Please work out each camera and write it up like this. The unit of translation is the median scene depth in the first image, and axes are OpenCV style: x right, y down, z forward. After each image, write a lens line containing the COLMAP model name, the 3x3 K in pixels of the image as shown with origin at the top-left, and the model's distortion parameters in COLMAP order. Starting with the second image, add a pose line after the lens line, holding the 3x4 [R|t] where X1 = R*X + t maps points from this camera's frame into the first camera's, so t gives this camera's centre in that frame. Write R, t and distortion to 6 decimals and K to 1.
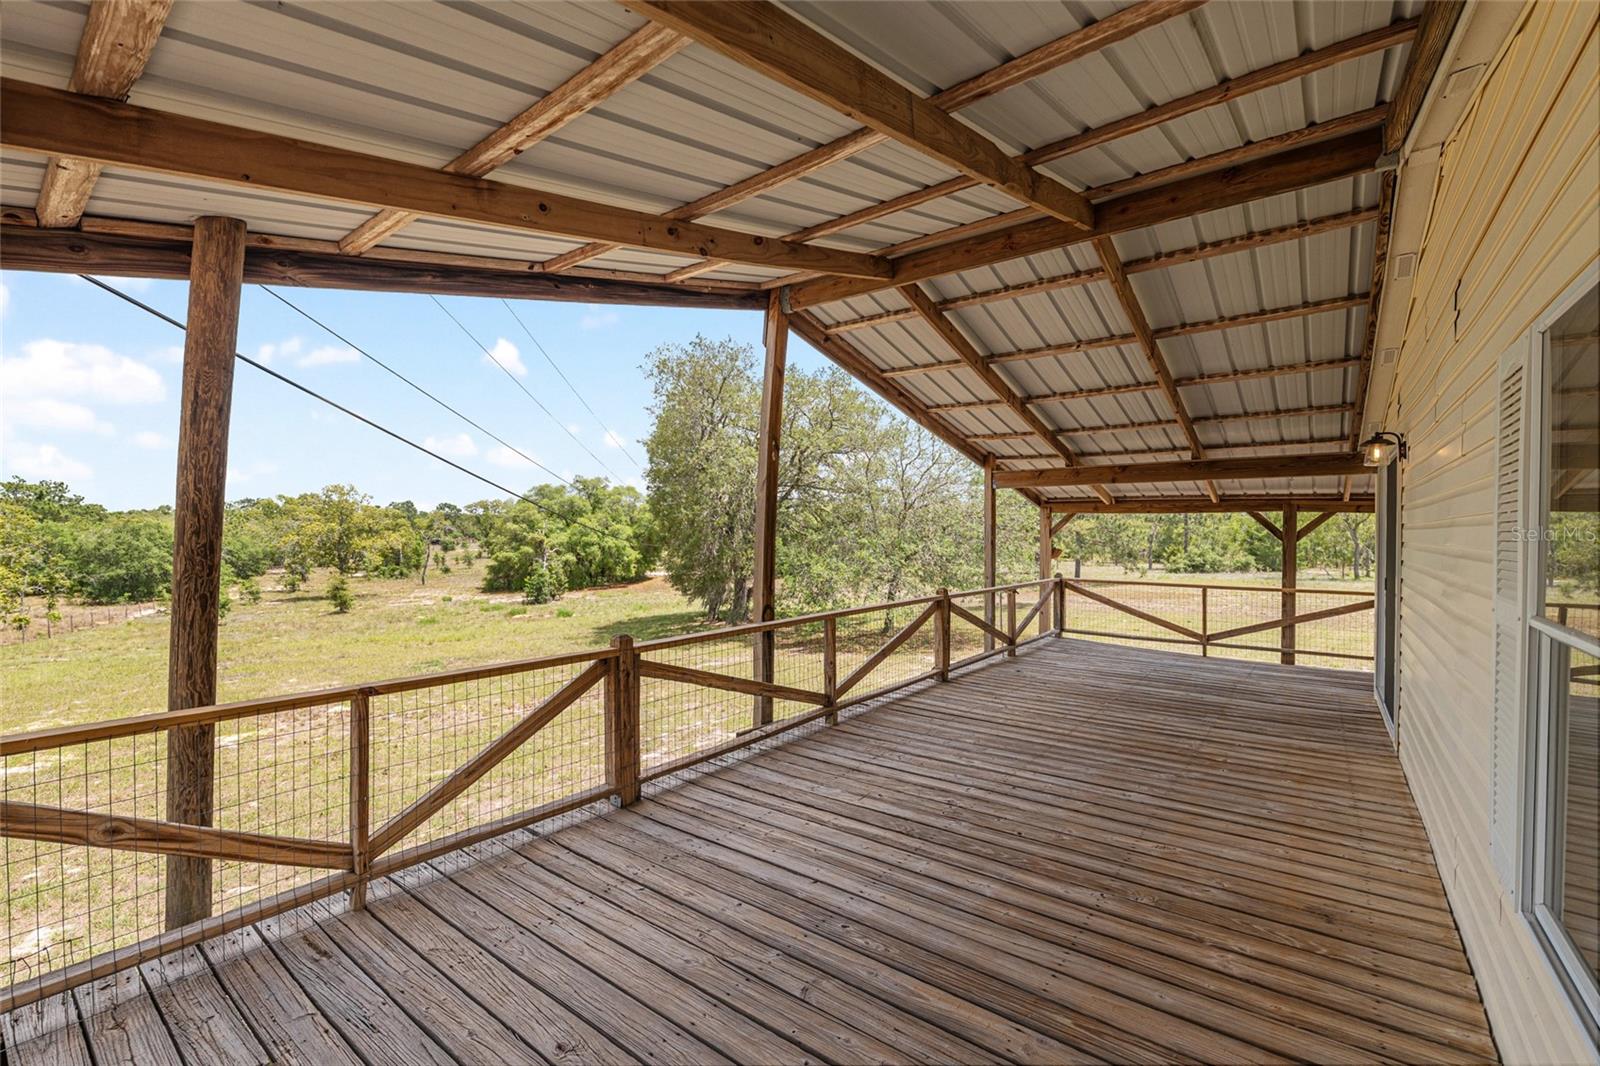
lens RADIAL K [[677.4, 0, 800.0], [0, 677.4, 533.0], [0, 0, 1]] dist [-0.012473, -0.000031]
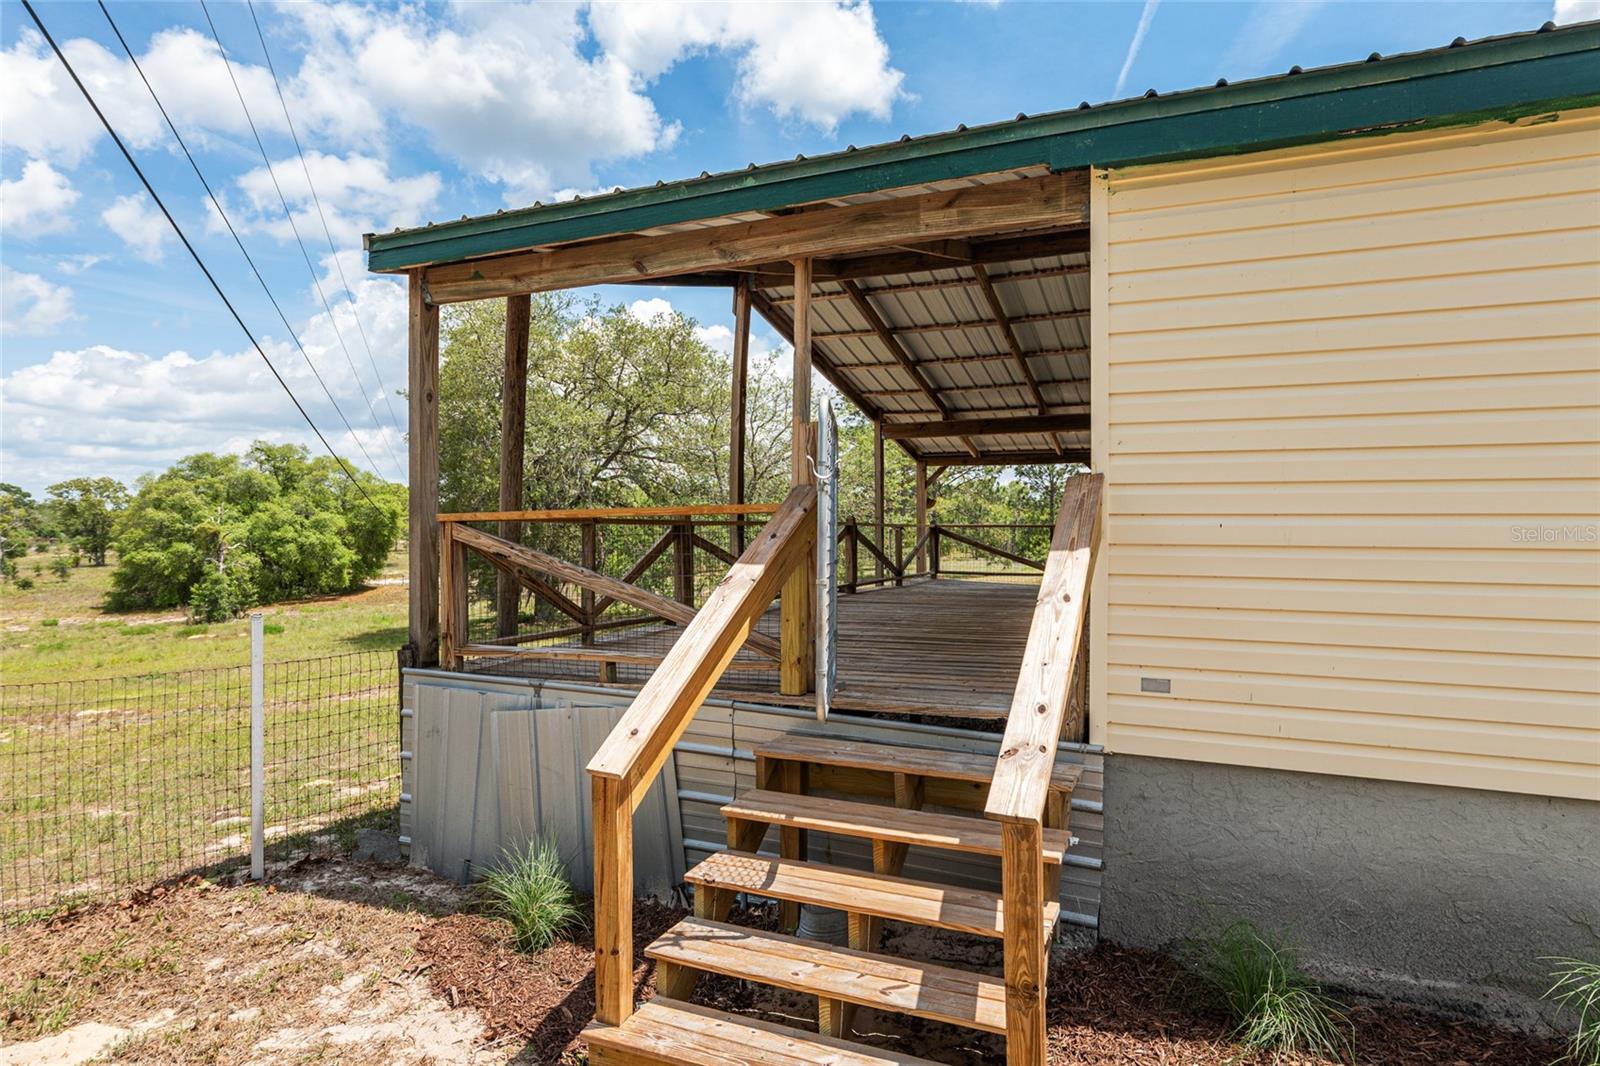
lens RADIAL K [[910.9, 0, 800.0], [0, 910.9, 533.0], [0, 0, 1]] dist [-0.000429, 0.000944]
pose [[0.969529, -0.007948, 0.244848, -0.247806], [0.006818, 0.999962, 0.005464, 0.091651], [-0.244882, -0.003628, 0.969546, -0.498670]]
